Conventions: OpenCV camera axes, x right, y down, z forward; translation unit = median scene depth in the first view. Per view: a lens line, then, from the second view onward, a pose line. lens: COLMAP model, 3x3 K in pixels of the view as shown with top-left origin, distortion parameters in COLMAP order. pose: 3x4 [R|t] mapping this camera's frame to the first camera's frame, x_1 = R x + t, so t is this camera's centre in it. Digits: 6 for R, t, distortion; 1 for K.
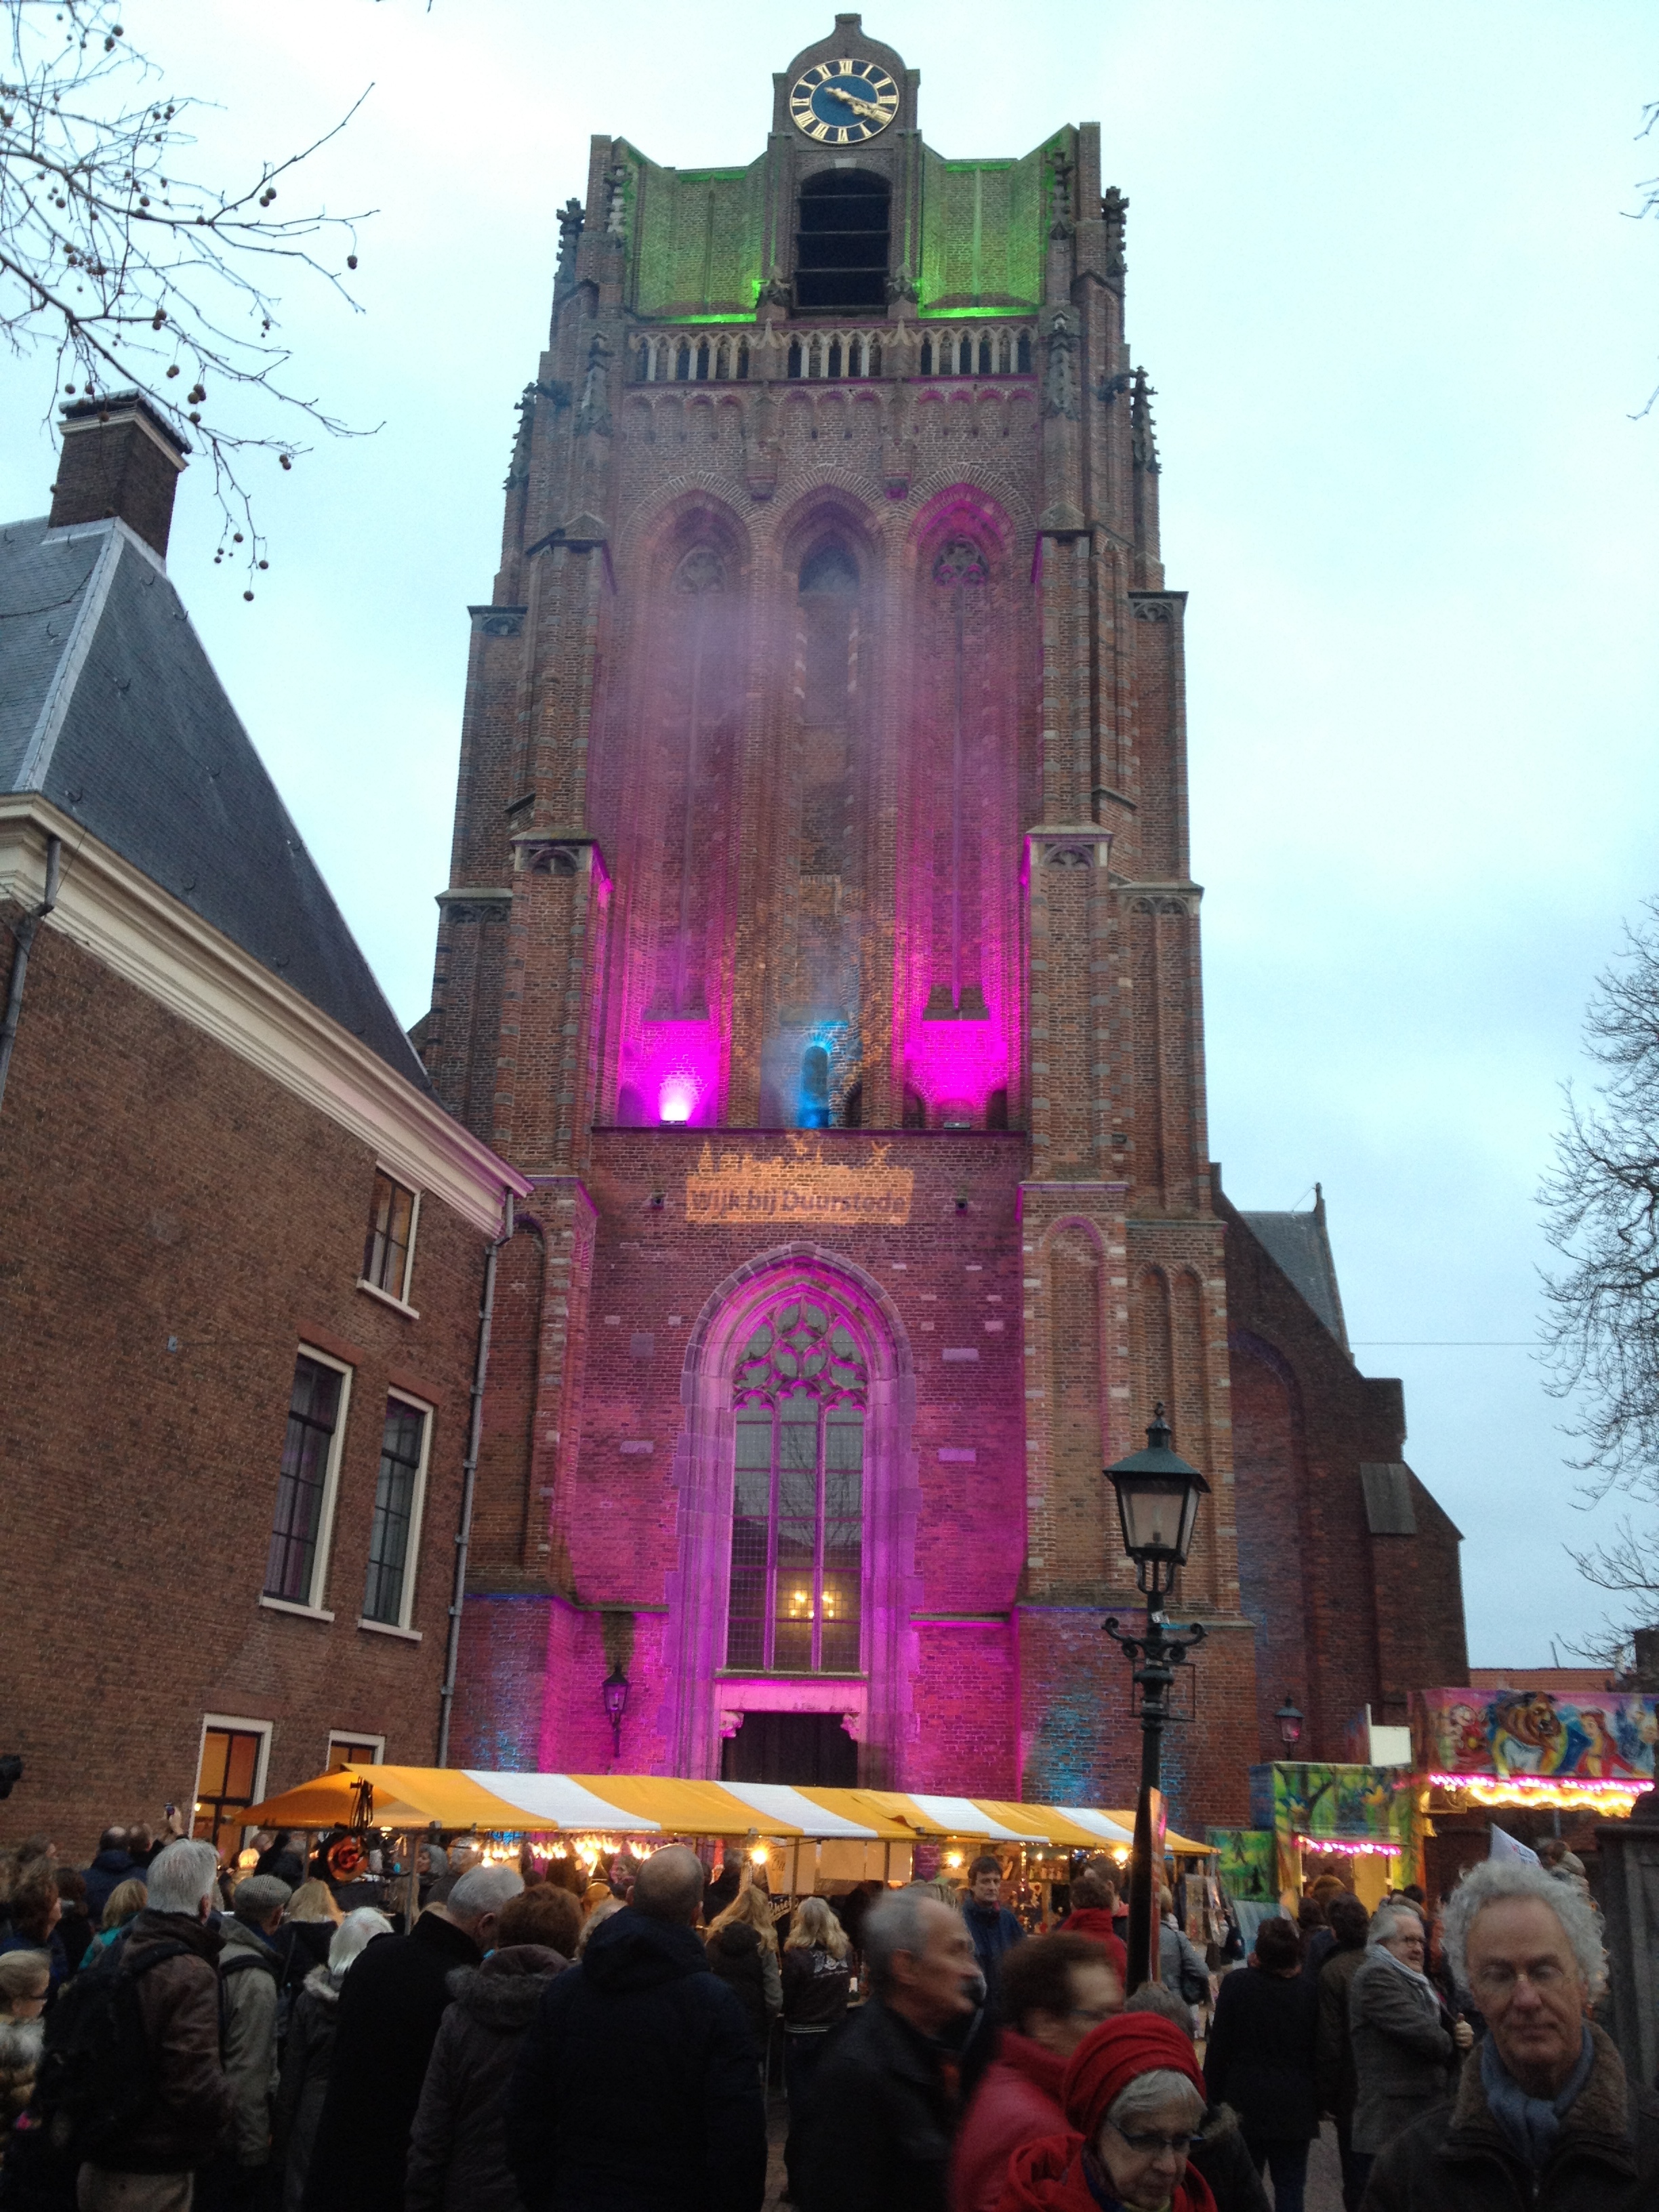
lens RADIAL K [[2023.3, 0, 829.5], [0, 2023.3, 1106.0], [0, 0, 1]] dist [0.146489, -0.291827]
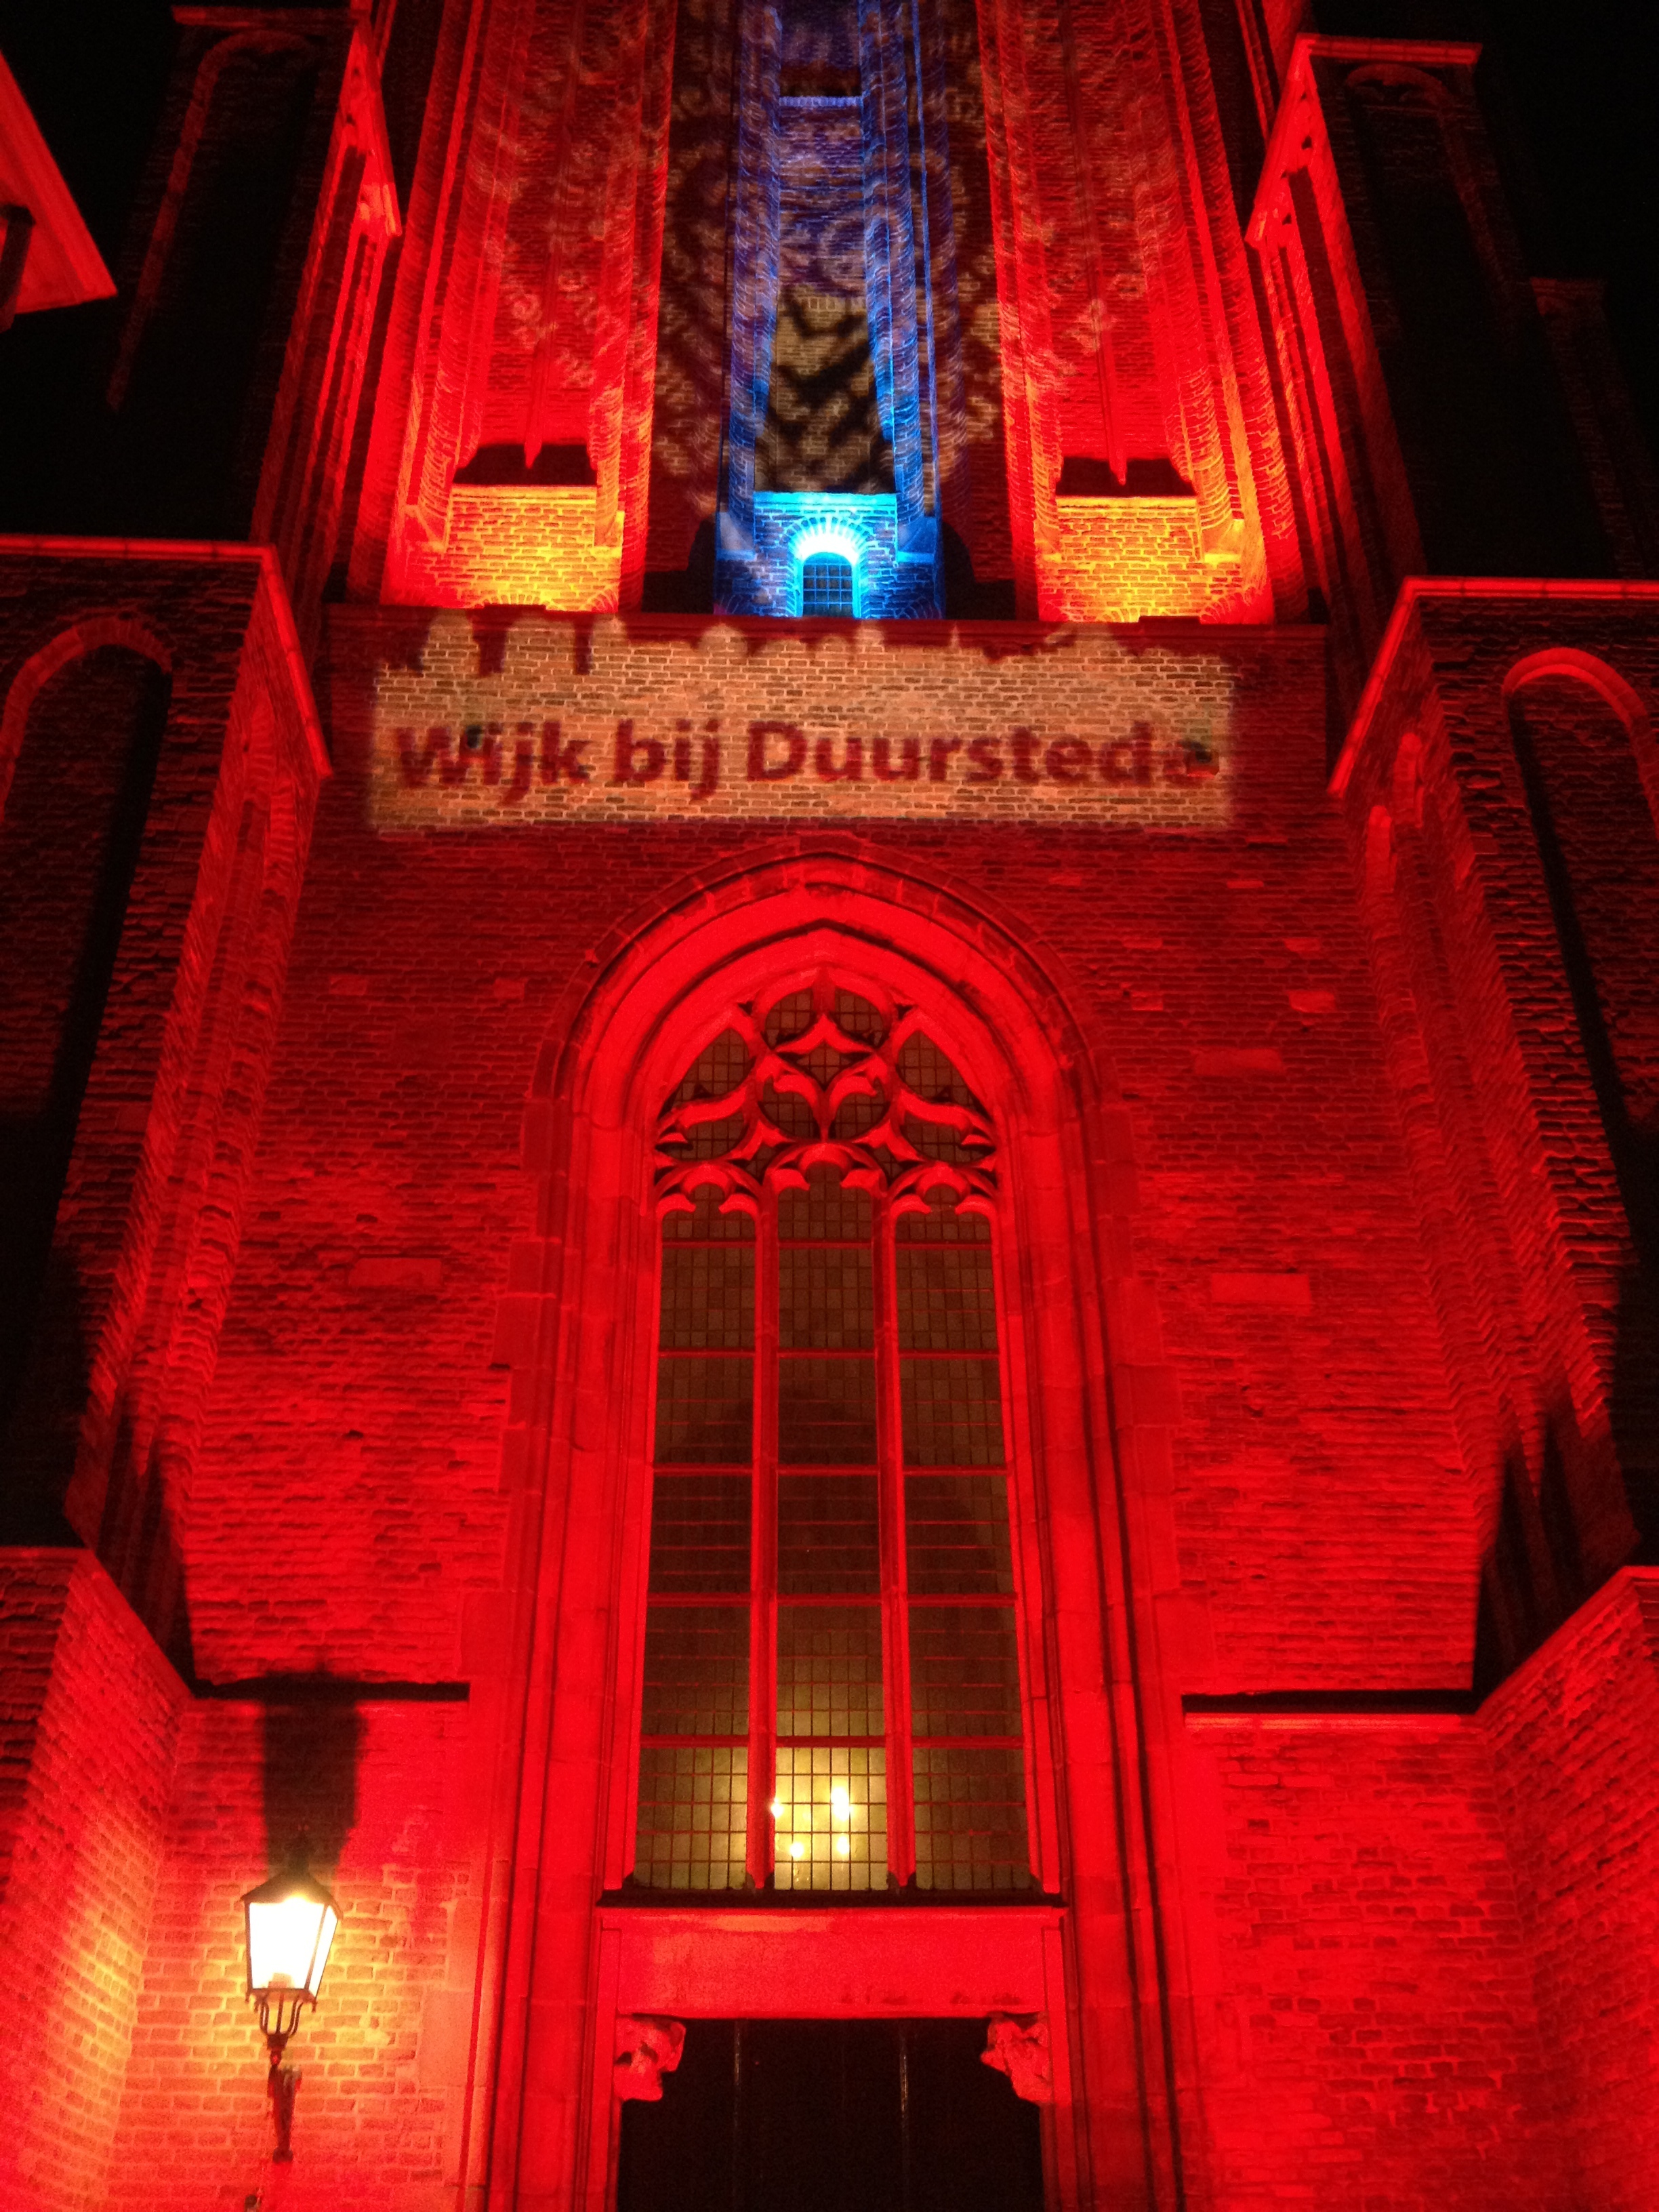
lens RADIAL K [[2039.9, 0, 829.5], [0, 2039.9, 1106.0], [0, 0, 1]] dist [0.151311, -0.313271]
pose [[0.995387, 0.021588, 0.093486, -0.049408], [0.000729, 0.972628, -0.232366, 0.213344], [-0.095943, 0.231362, 0.968125, 0.592686]]
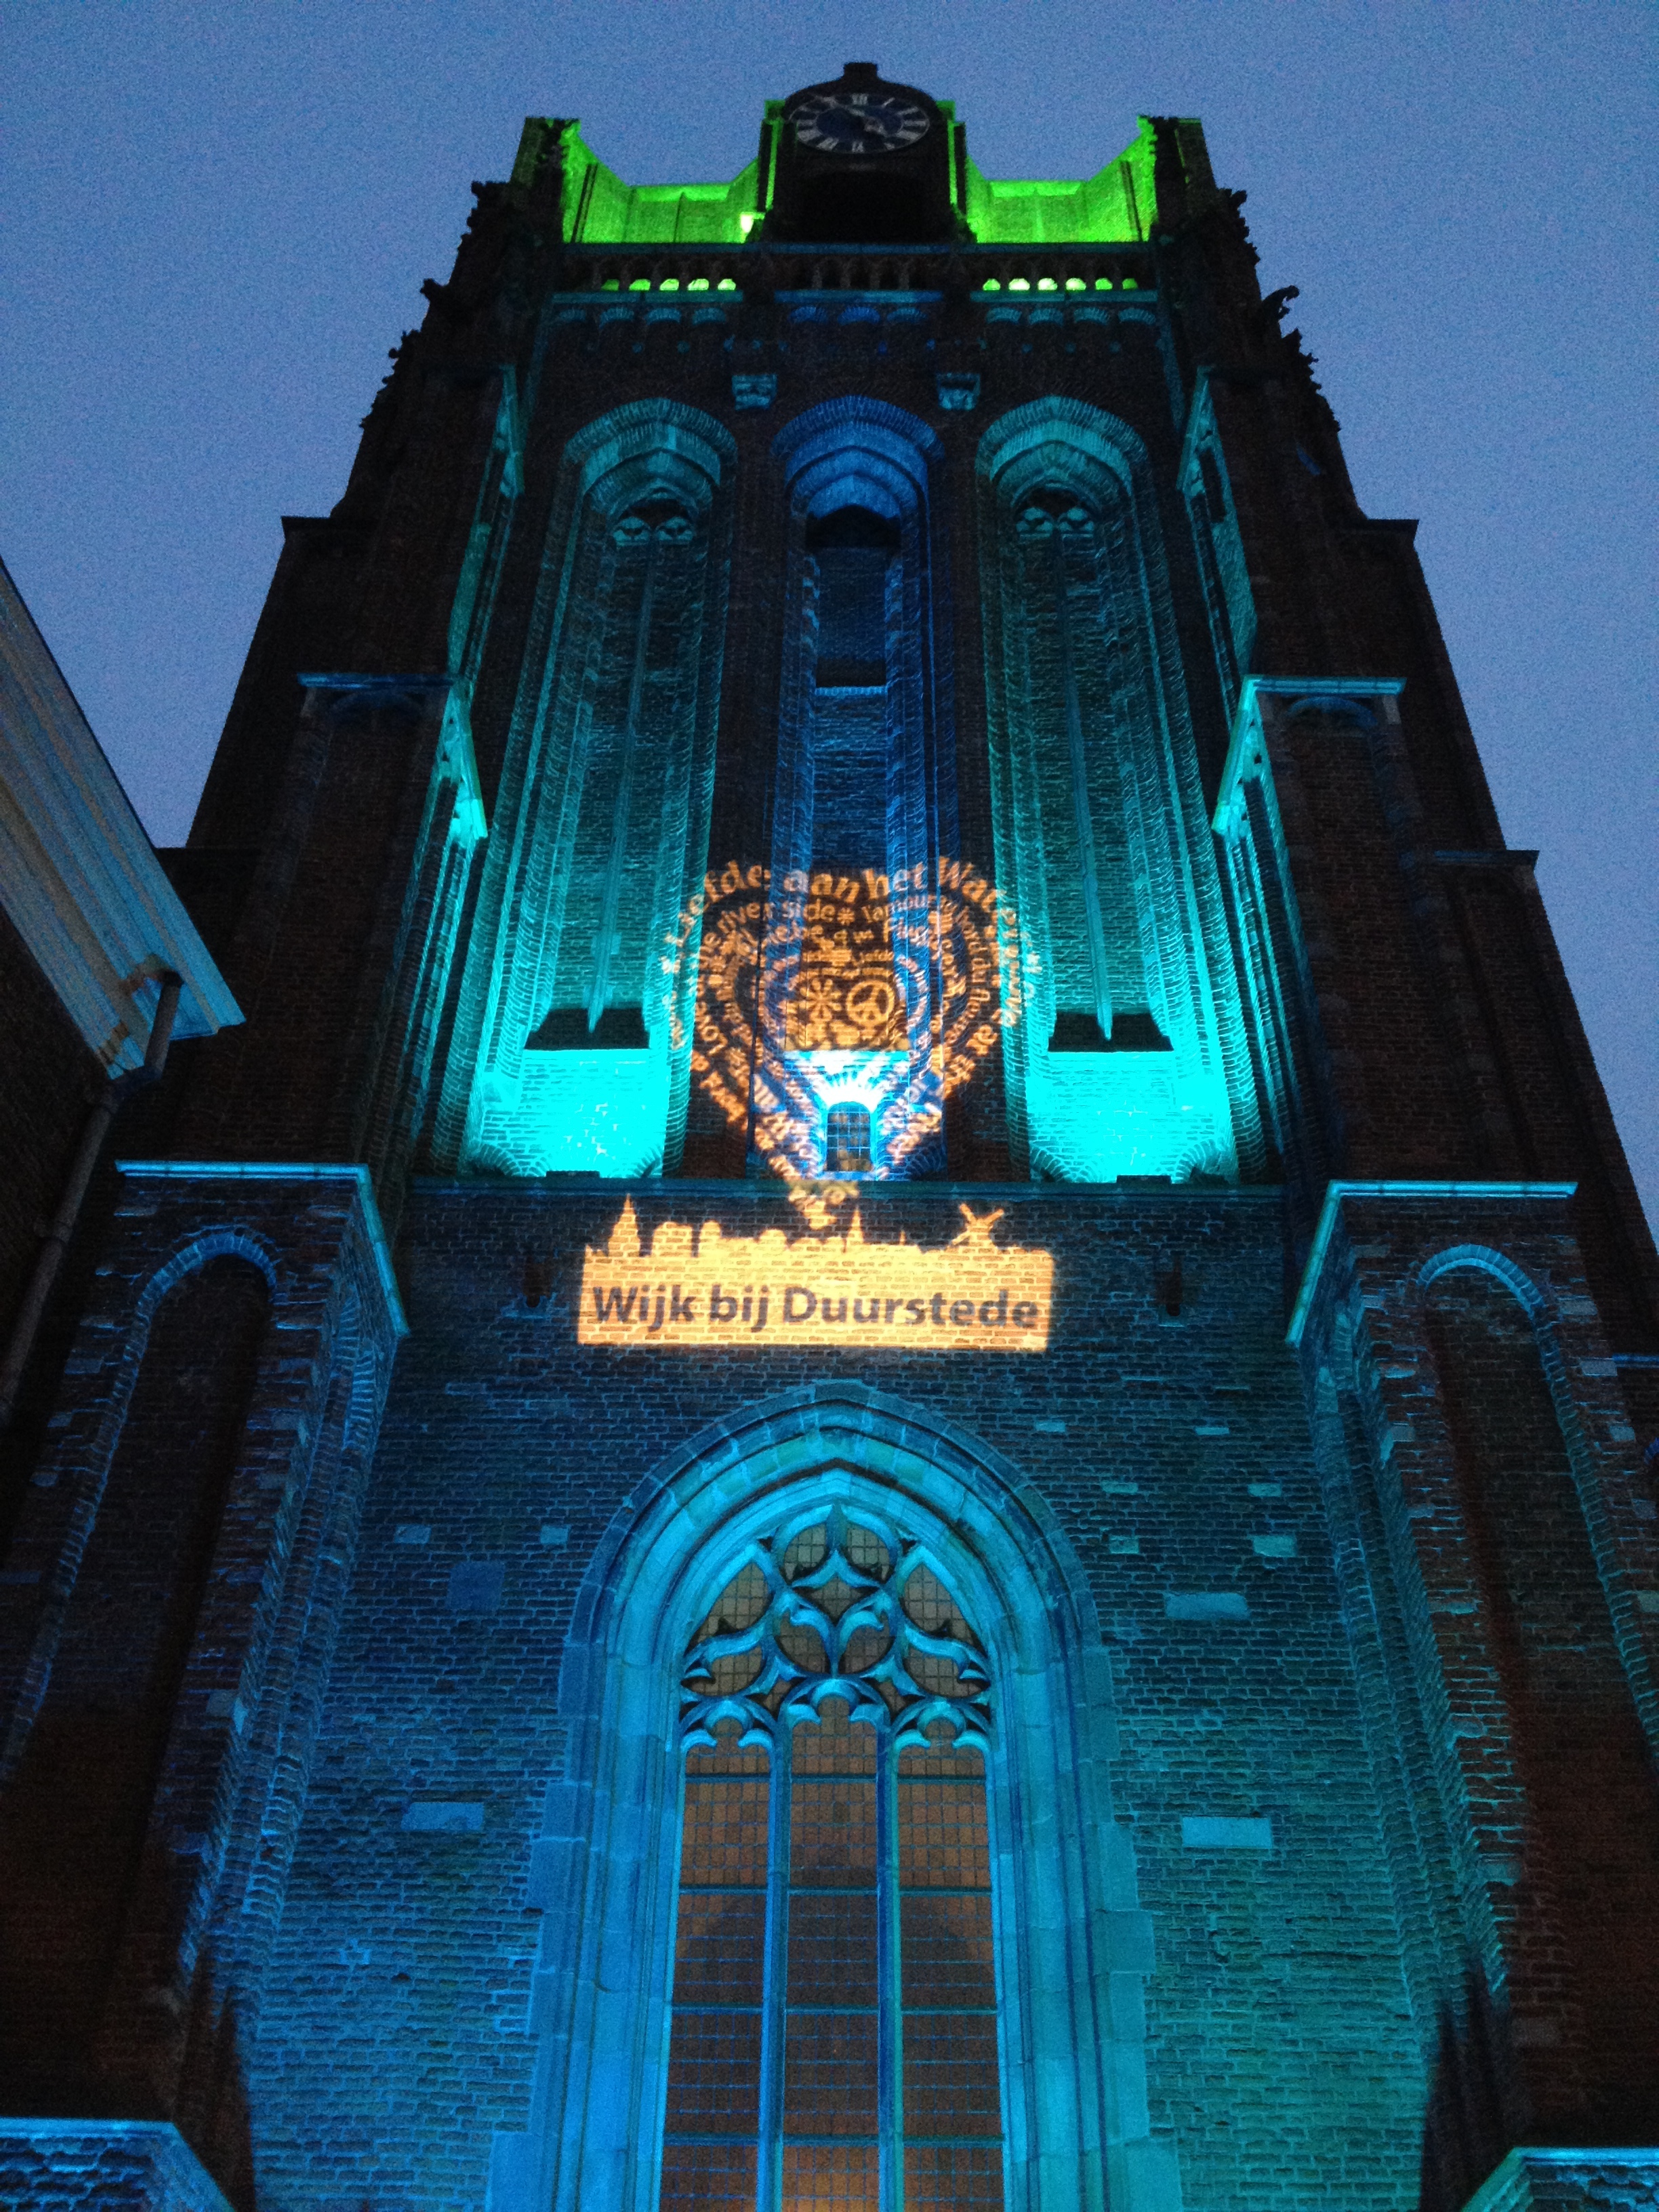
lens RADIAL K [[2039.9, 0, 829.5], [0, 2039.9, 1106.0], [0, 0, 1]] dist [0.151311, -0.313271]
pose [[0.998410, 0.027147, 0.049396, -0.039611], [-0.005905, 0.921929, -0.387315, 0.187035], [-0.056054, 0.386407, 0.920623, 0.526296]]
